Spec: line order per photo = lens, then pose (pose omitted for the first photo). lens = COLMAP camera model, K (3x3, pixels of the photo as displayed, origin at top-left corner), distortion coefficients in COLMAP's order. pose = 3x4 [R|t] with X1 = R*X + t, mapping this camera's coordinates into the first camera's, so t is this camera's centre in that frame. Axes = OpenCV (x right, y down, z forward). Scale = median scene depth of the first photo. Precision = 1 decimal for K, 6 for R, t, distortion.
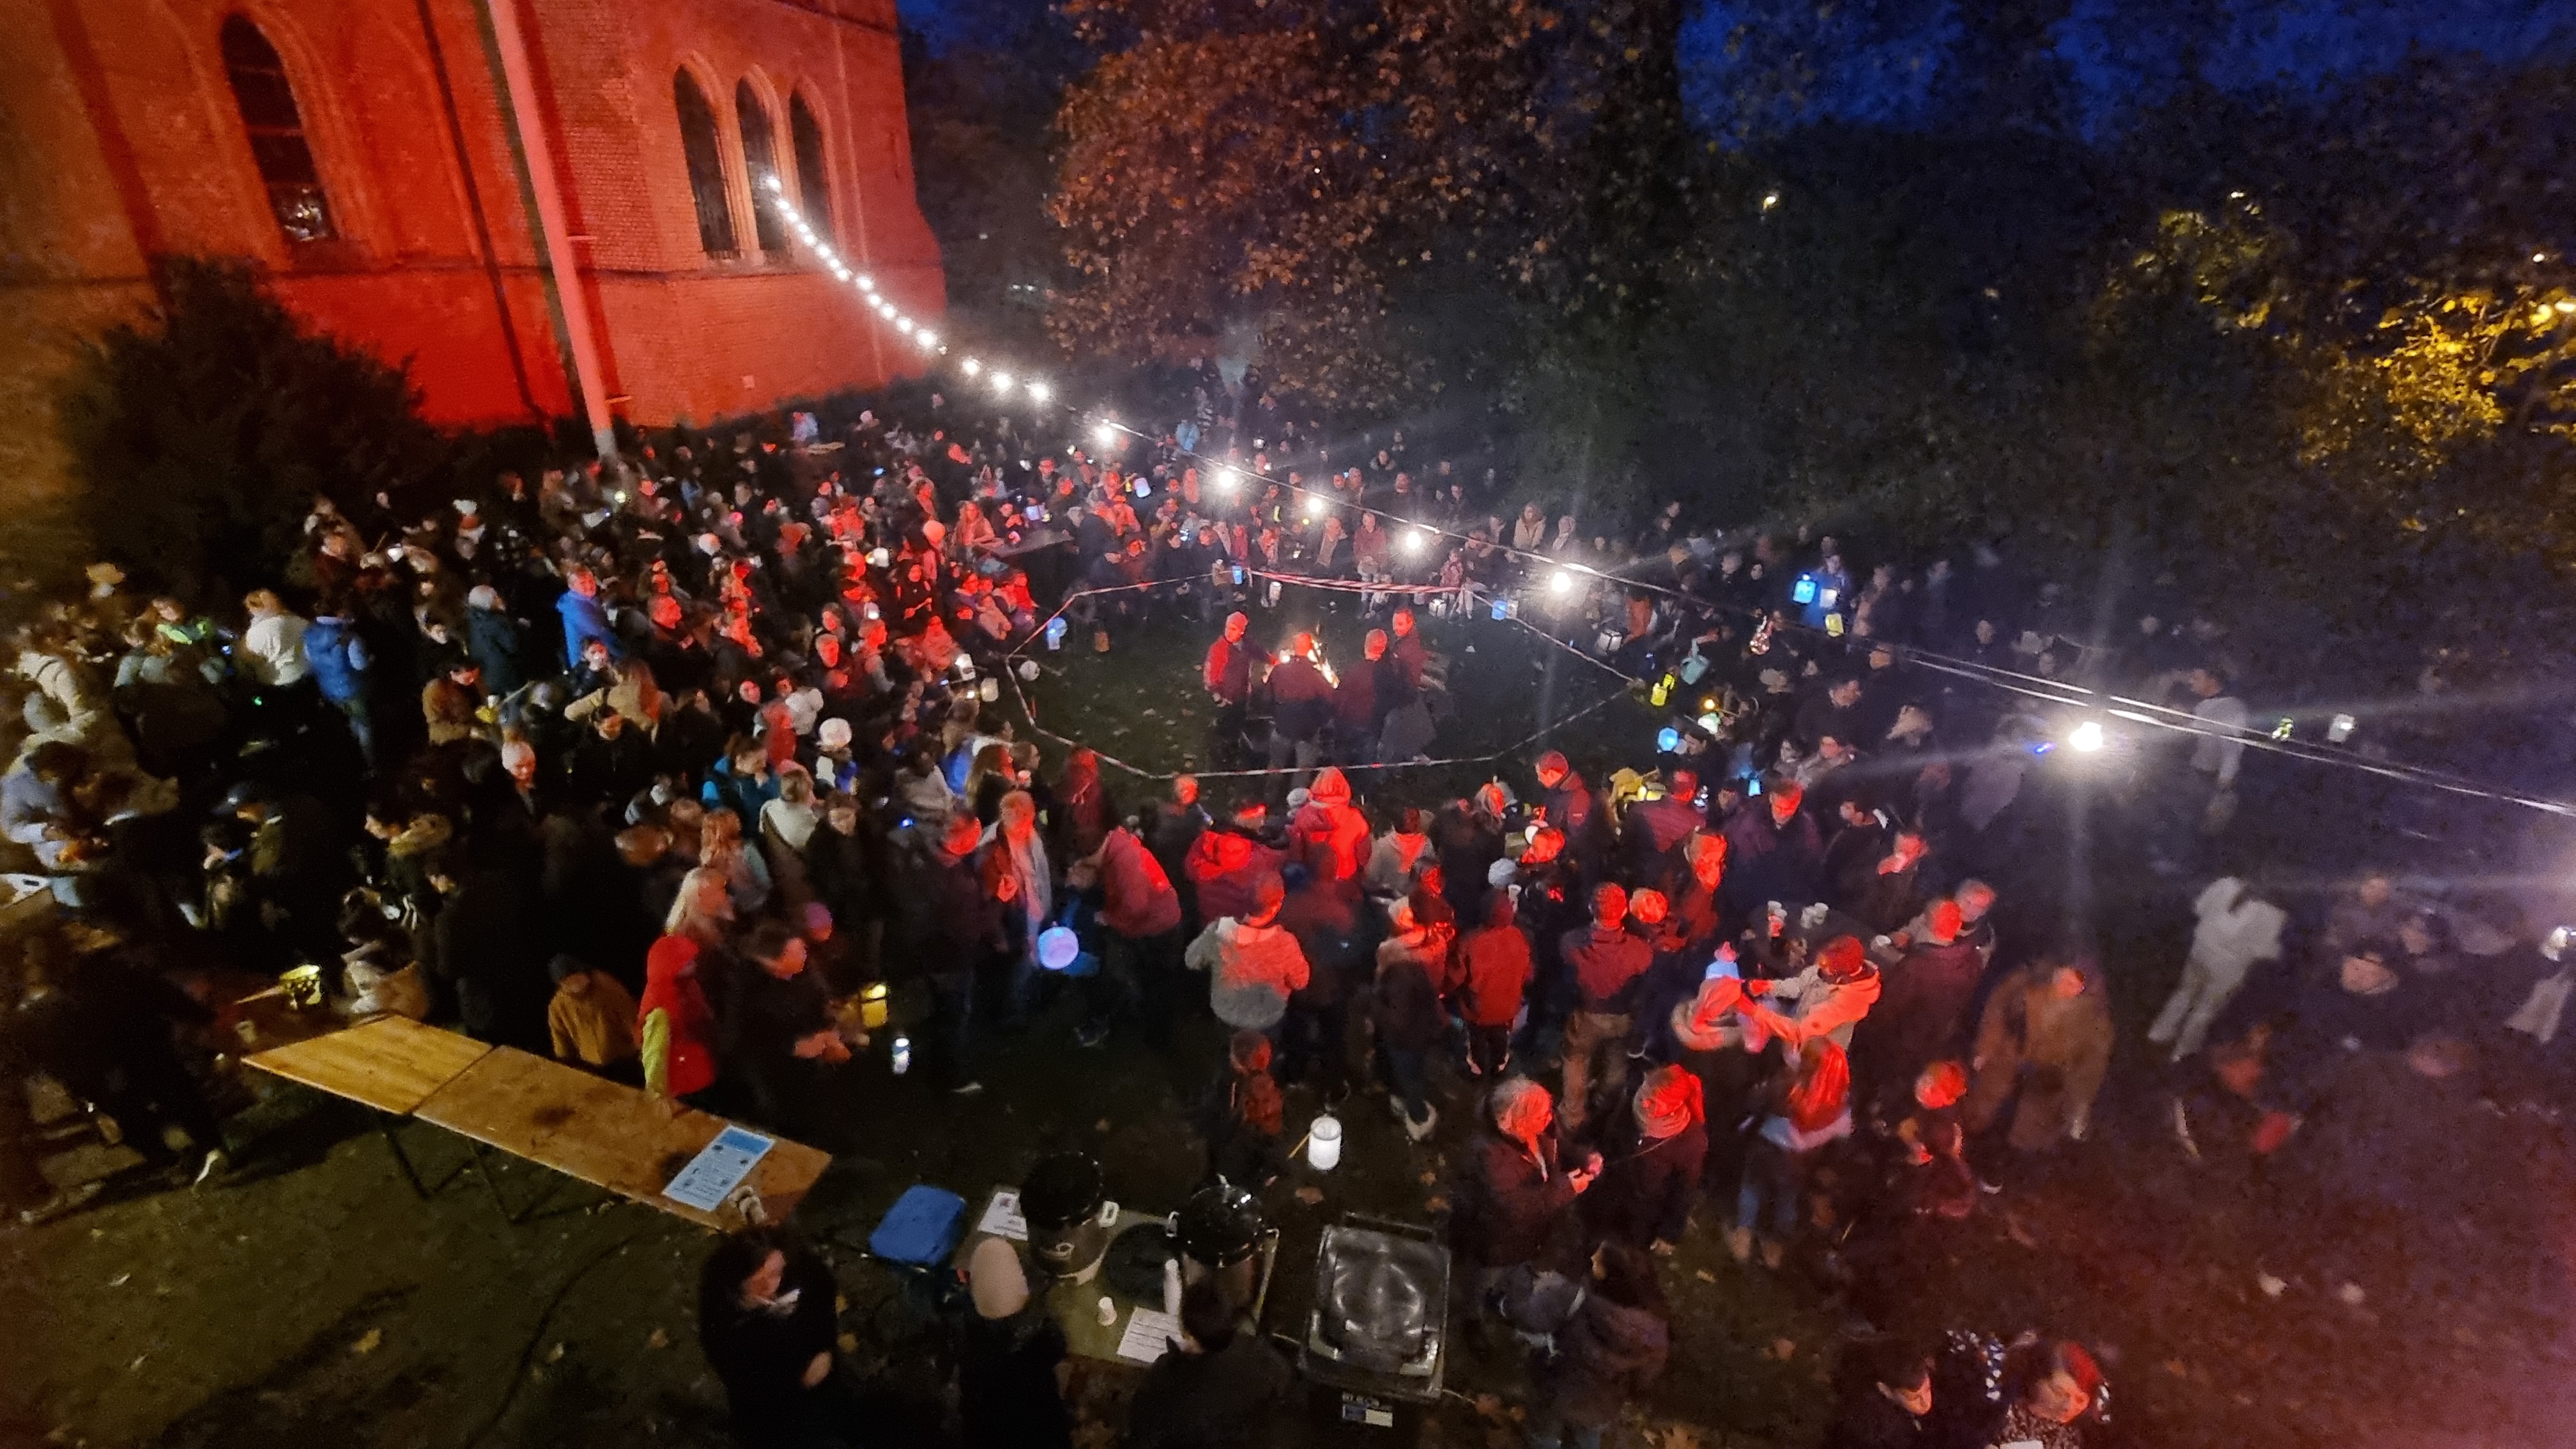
lens RADIAL K [[1050.3, 0, 1296.6], [0, 1050.3, 711.6], [0, 0, 1]] dist [0.002330, -0.000329]
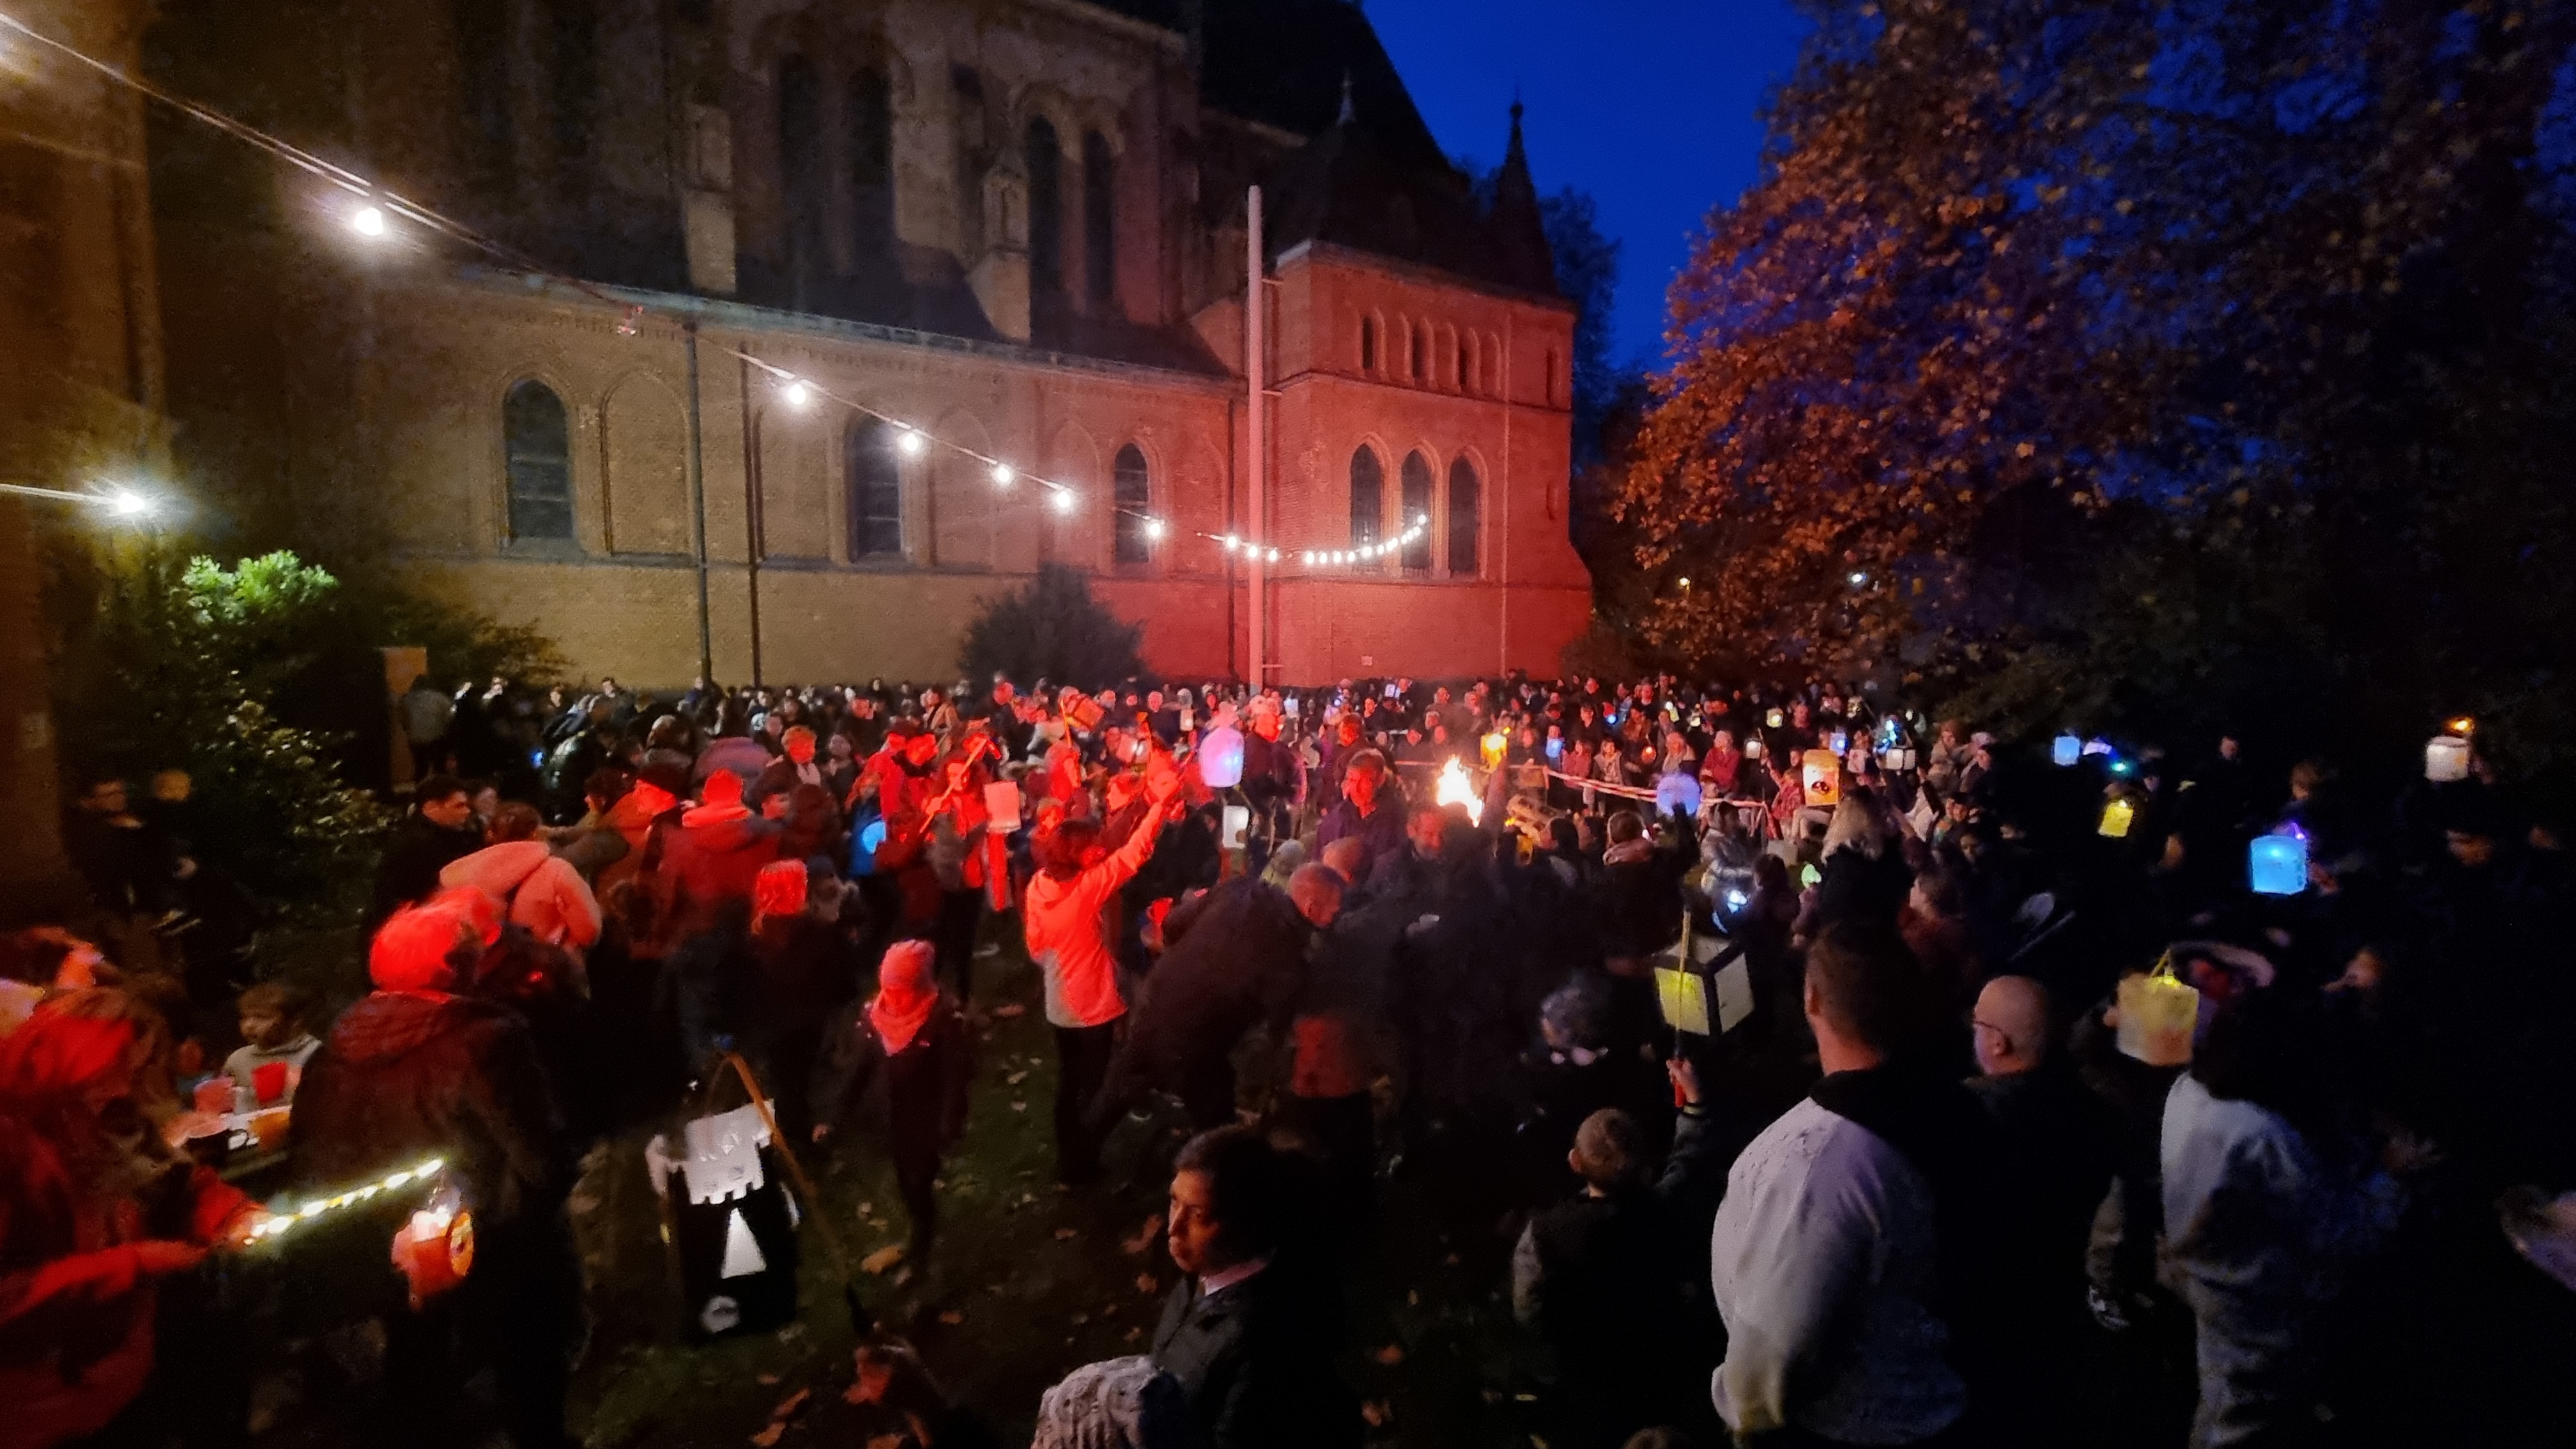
lens RADIAL K [[1050.3, 0, 1296.6], [0, 1050.3, 711.6], [0, 0, 1]] dist [0.002330, -0.000329]
pose [[0.701951, 0.022523, -0.711869, 0.404097], [-0.277608, 0.929101, -0.244344, 0.094982], [0.655895, 0.369139, 0.658436, 0.173769]]
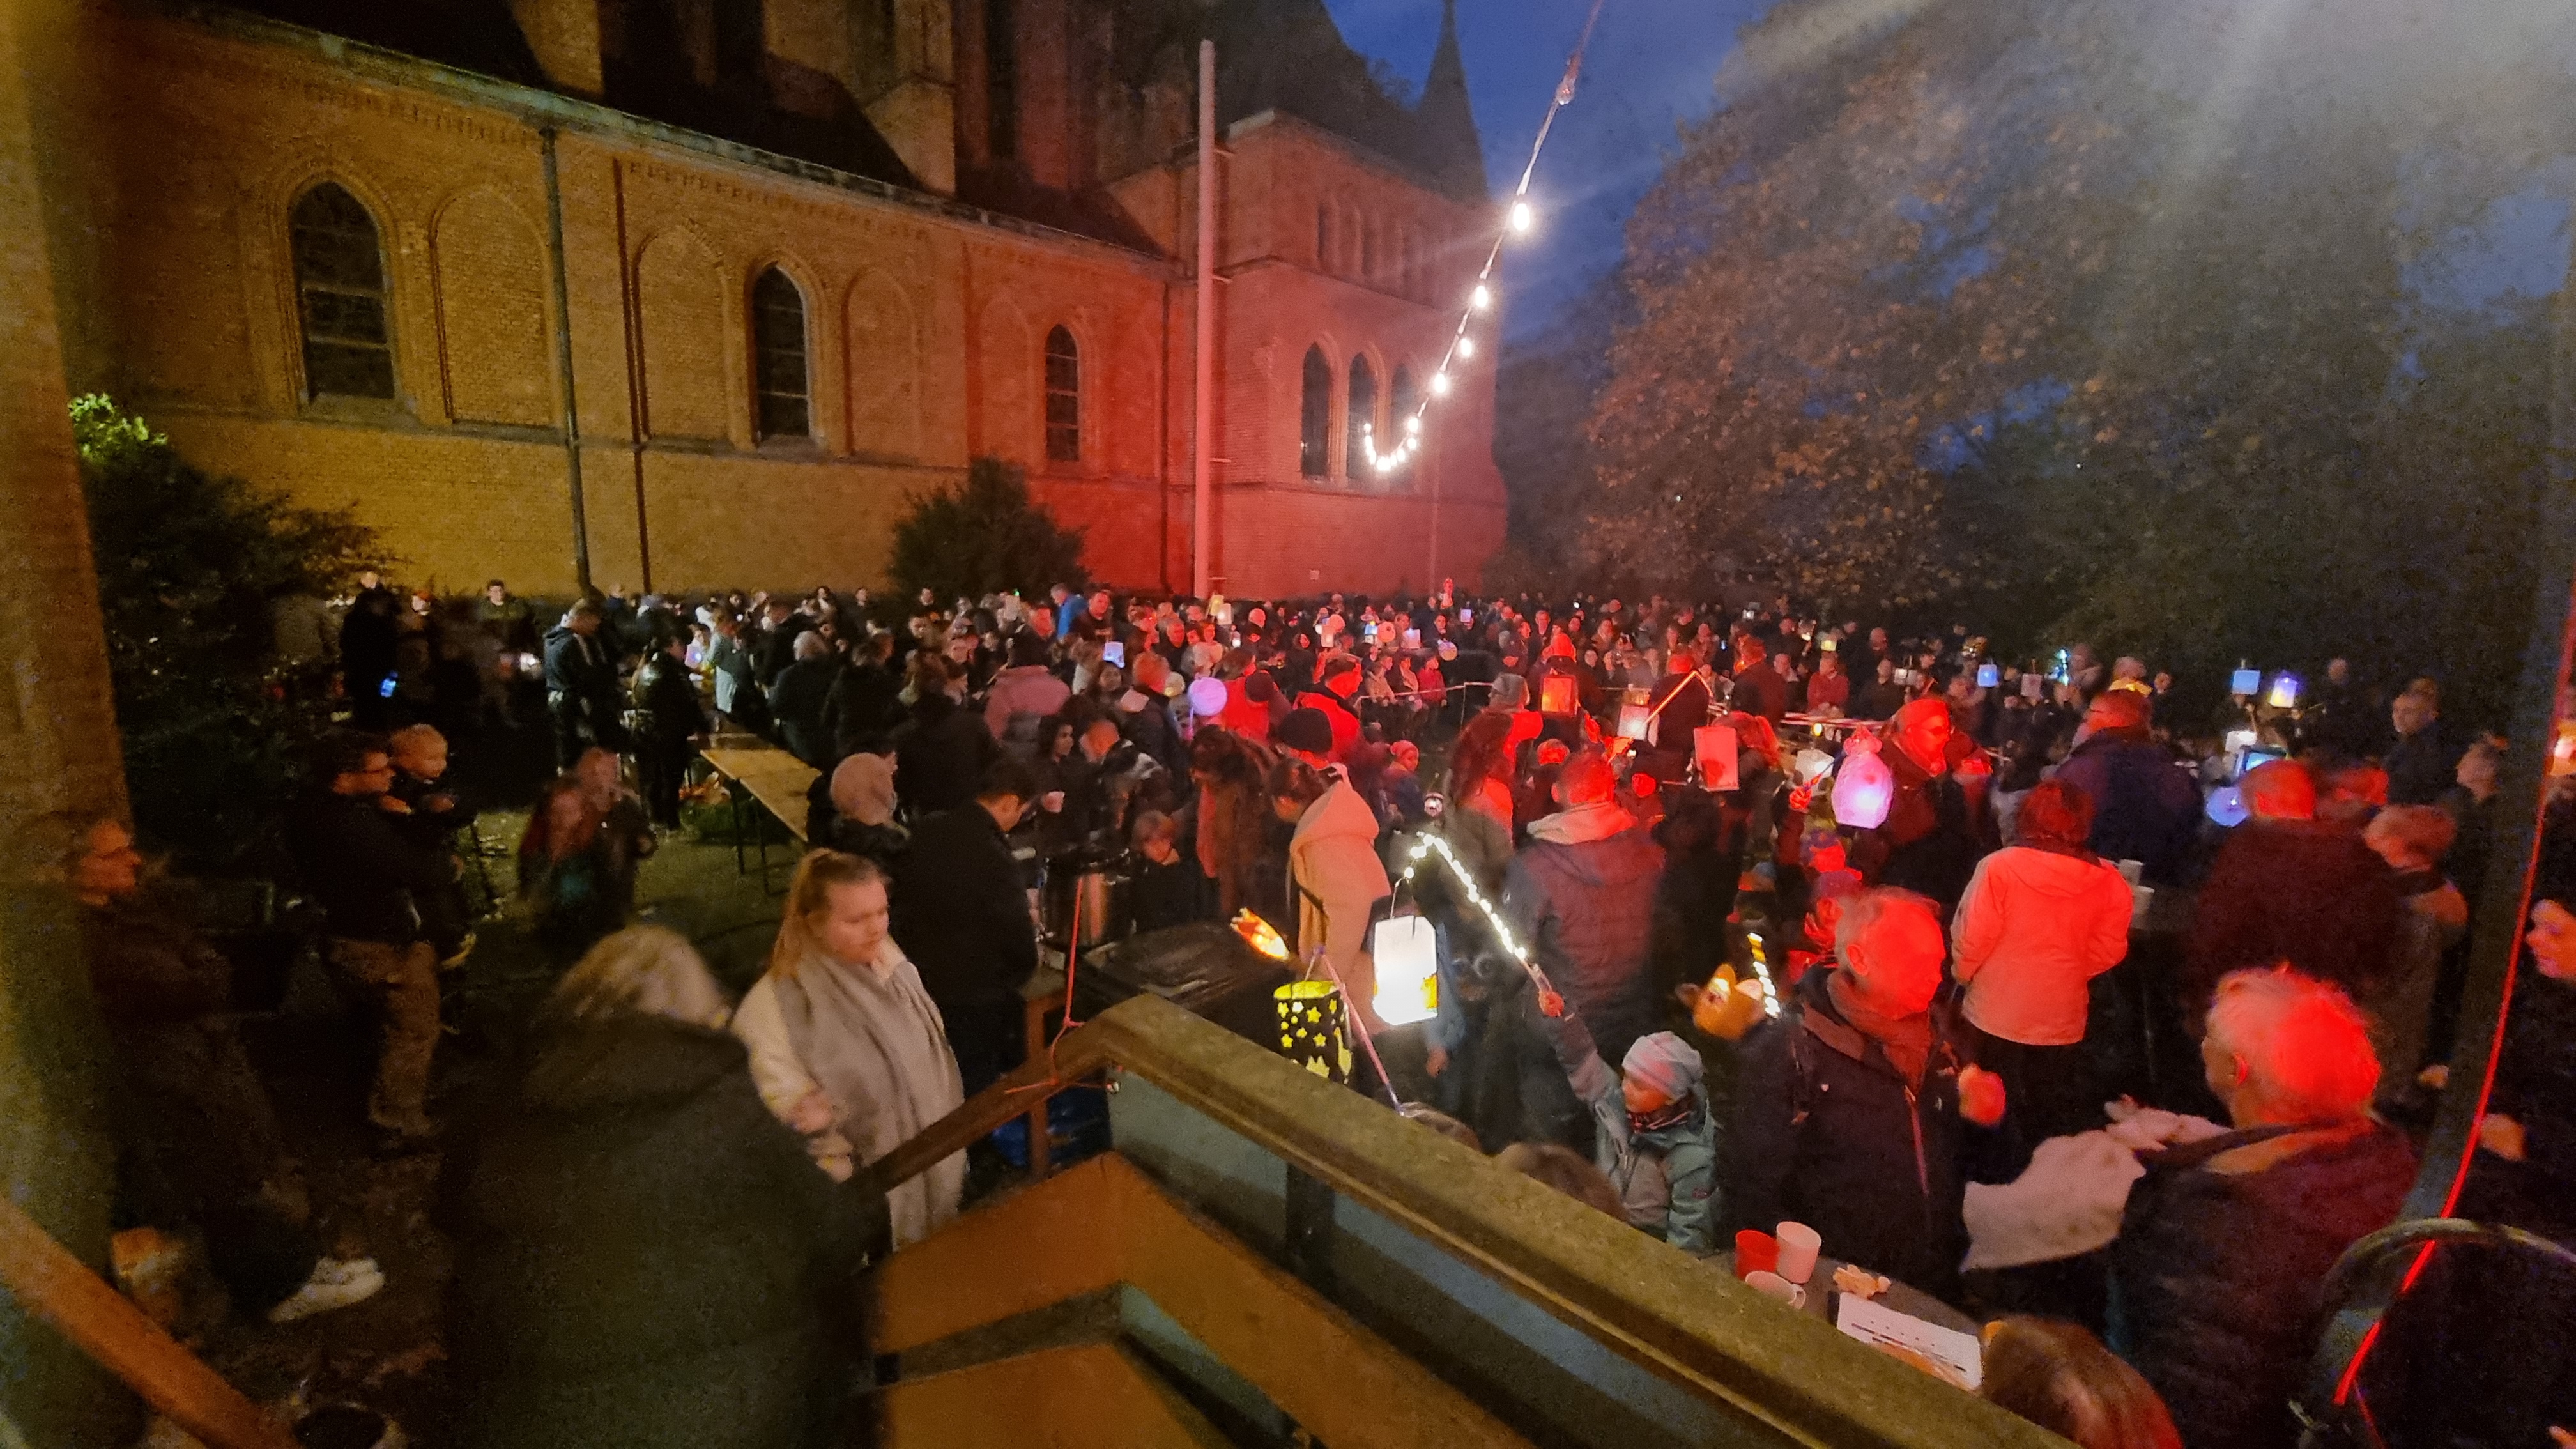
lens RADIAL K [[1050.3, 0, 1296.6], [0, 1050.3, 711.6], [0, 0, 1]] dist [0.002330, -0.000329]
pose [[0.838833, 0.075001, -0.539198, 0.158934], [-0.226729, 0.948606, -0.220773, 0.136337], [0.494928, 0.307444, 0.812727, 0.070401]]
